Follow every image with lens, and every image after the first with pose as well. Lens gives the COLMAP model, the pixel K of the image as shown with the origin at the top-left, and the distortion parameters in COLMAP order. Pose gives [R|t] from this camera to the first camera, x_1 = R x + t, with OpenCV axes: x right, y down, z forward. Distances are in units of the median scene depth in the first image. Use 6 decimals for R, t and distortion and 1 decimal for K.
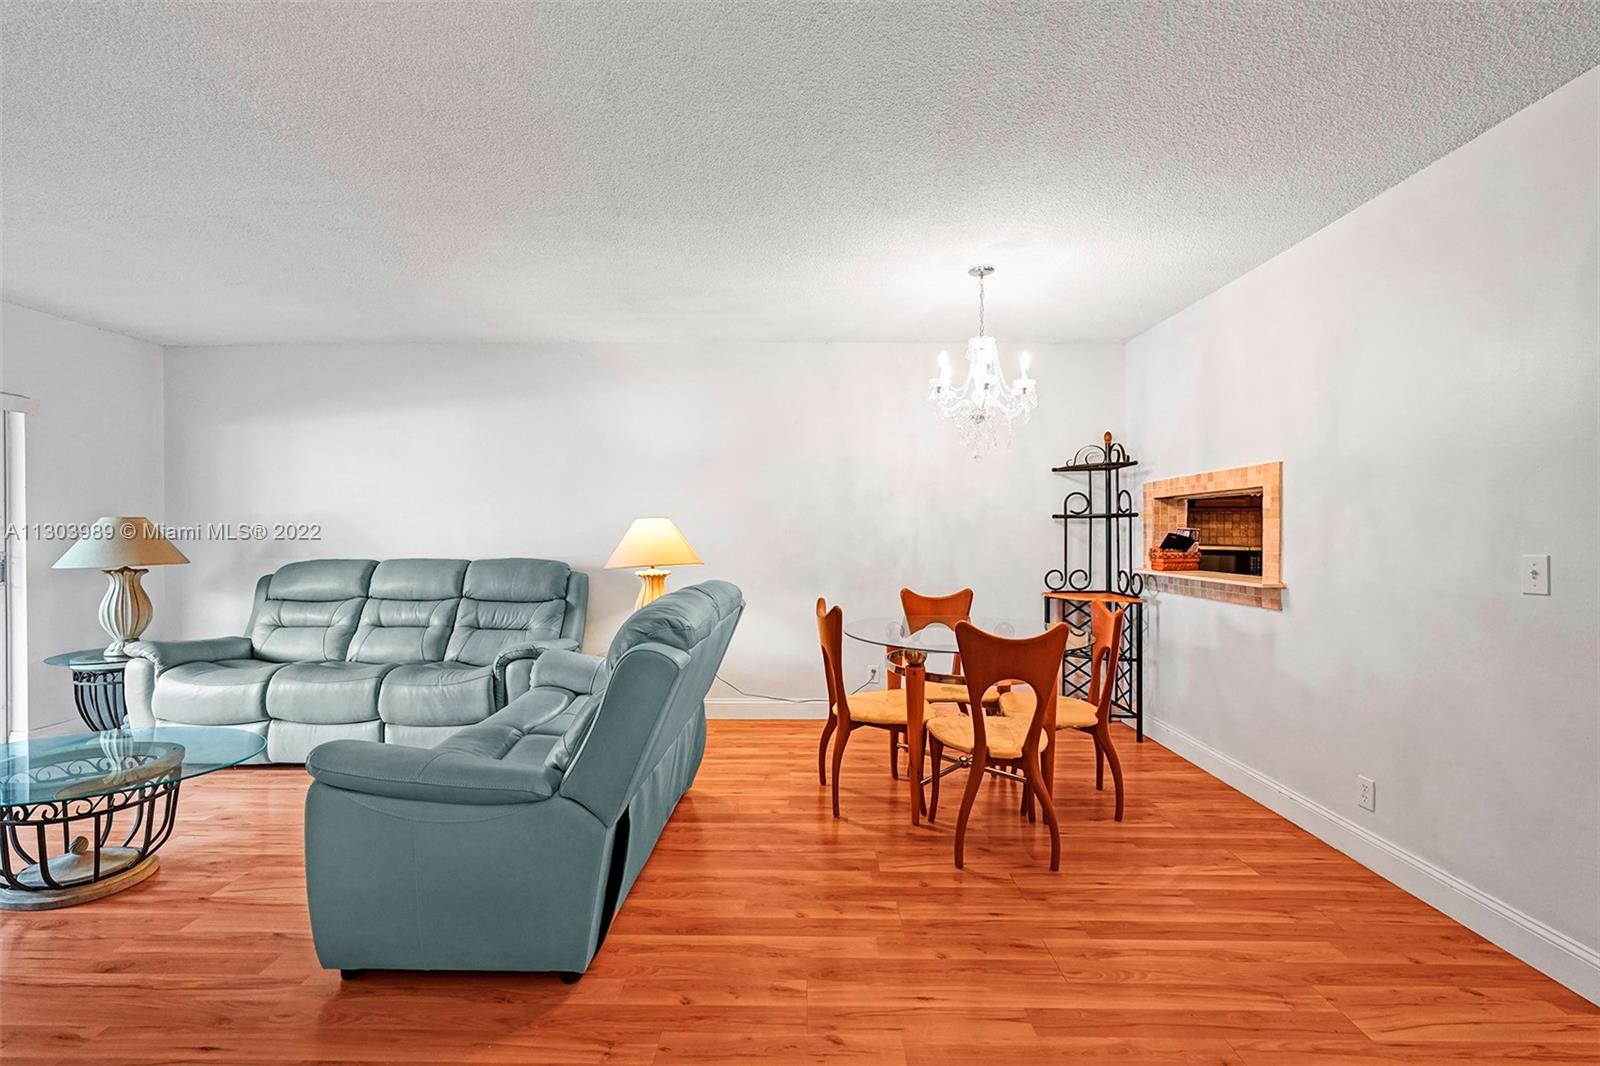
lens RADIAL K [[648.6, 0, 797.8], [0, 648.6, 539.8], [0, 0, 1]] dist [-0.000521, -0.000026]
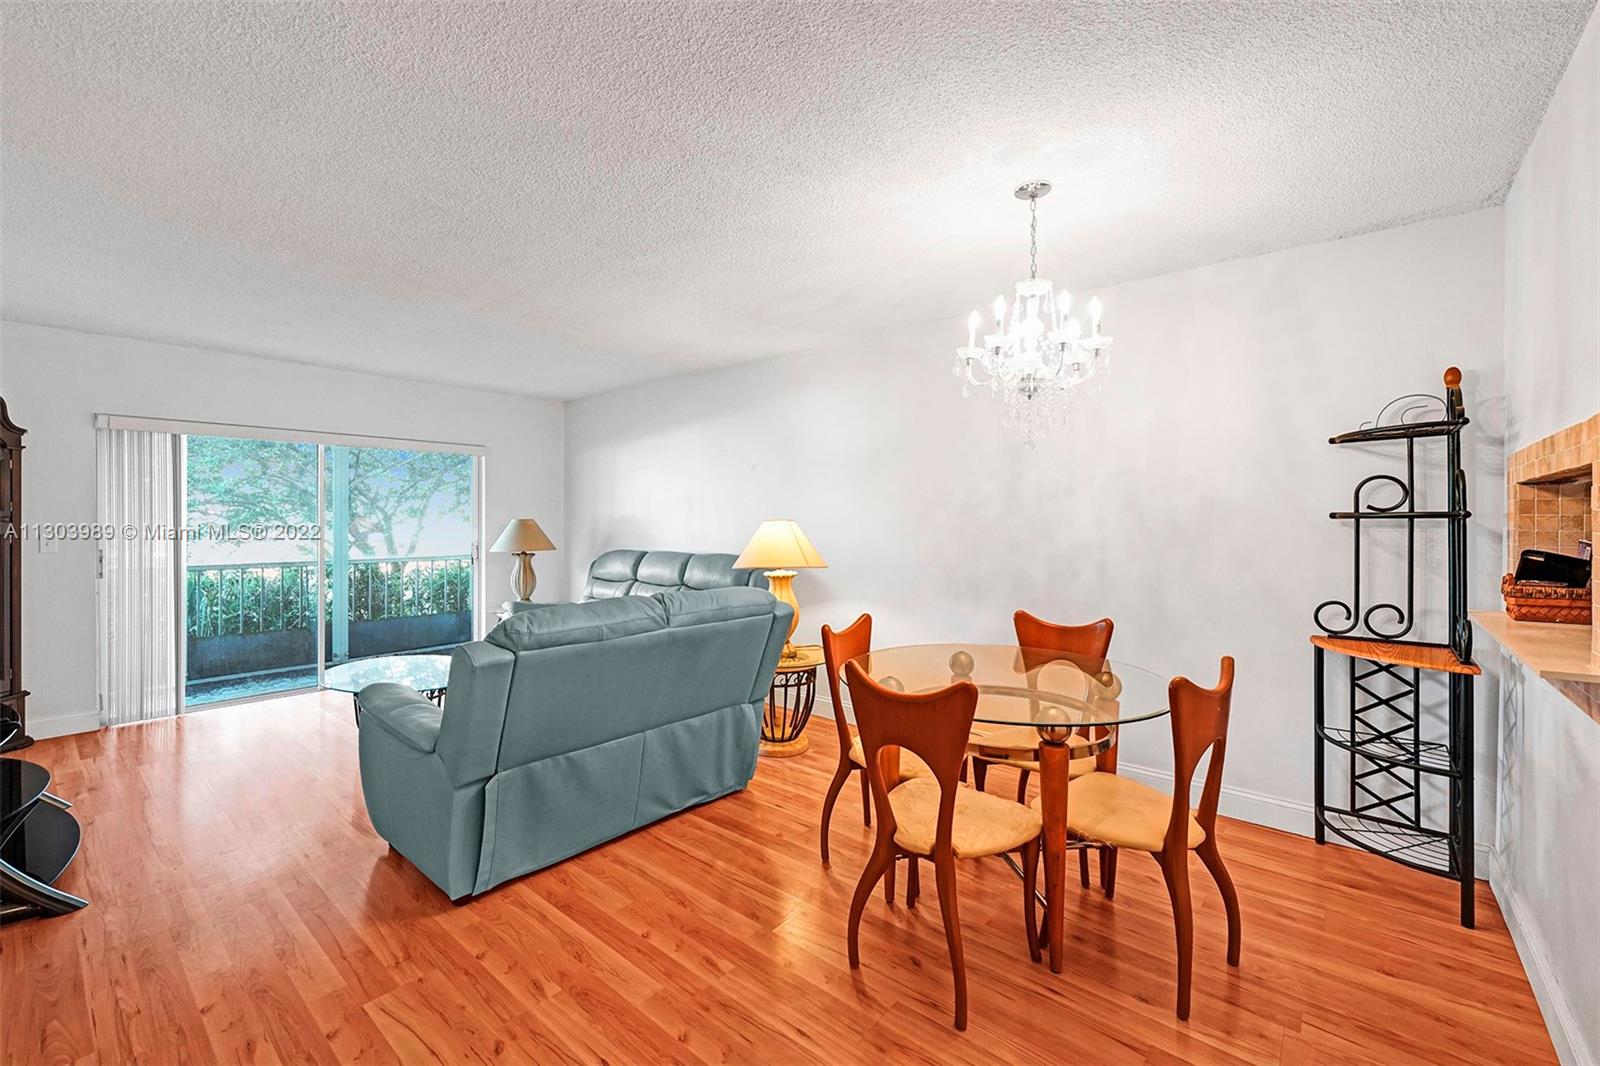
lens RADIAL K [[662.4, 0, 801.0], [0, 662.4, 527.8], [0, 0, 1]] dist [-0.001244, -0.000206]
pose [[0.770210, 0.008749, -0.637731, 0.465429], [-0.007373, 0.999961, 0.004813, -0.026794], [0.637748, 0.000995, 0.770244, 0.211906]]
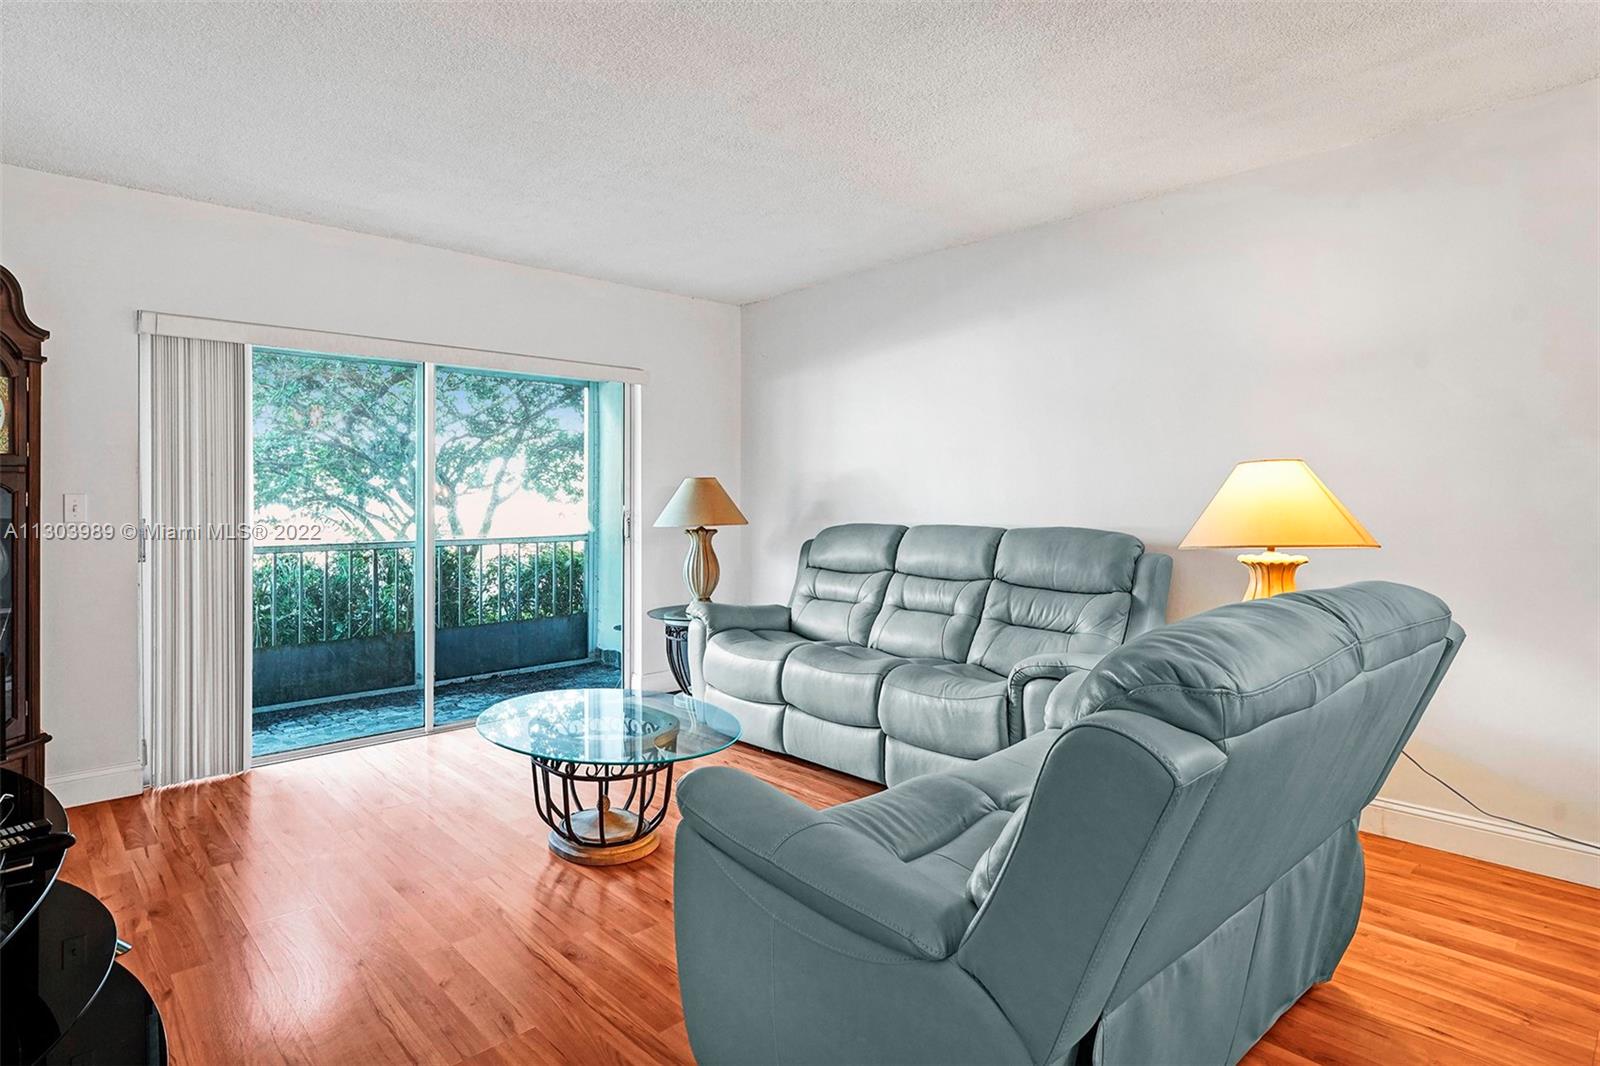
lens RADIAL K [[849.4, 0, 795.0], [0, 849.4, 502.8], [0, 0, 1]] dist [-0.000051, 0.000353]
pose [[0.689524, 0.002395, -0.724259, 0.025086], [-0.003595, 0.999994, -0.000115, 0.003893], [0.724254, 0.002683, 0.689528, 0.190368]]
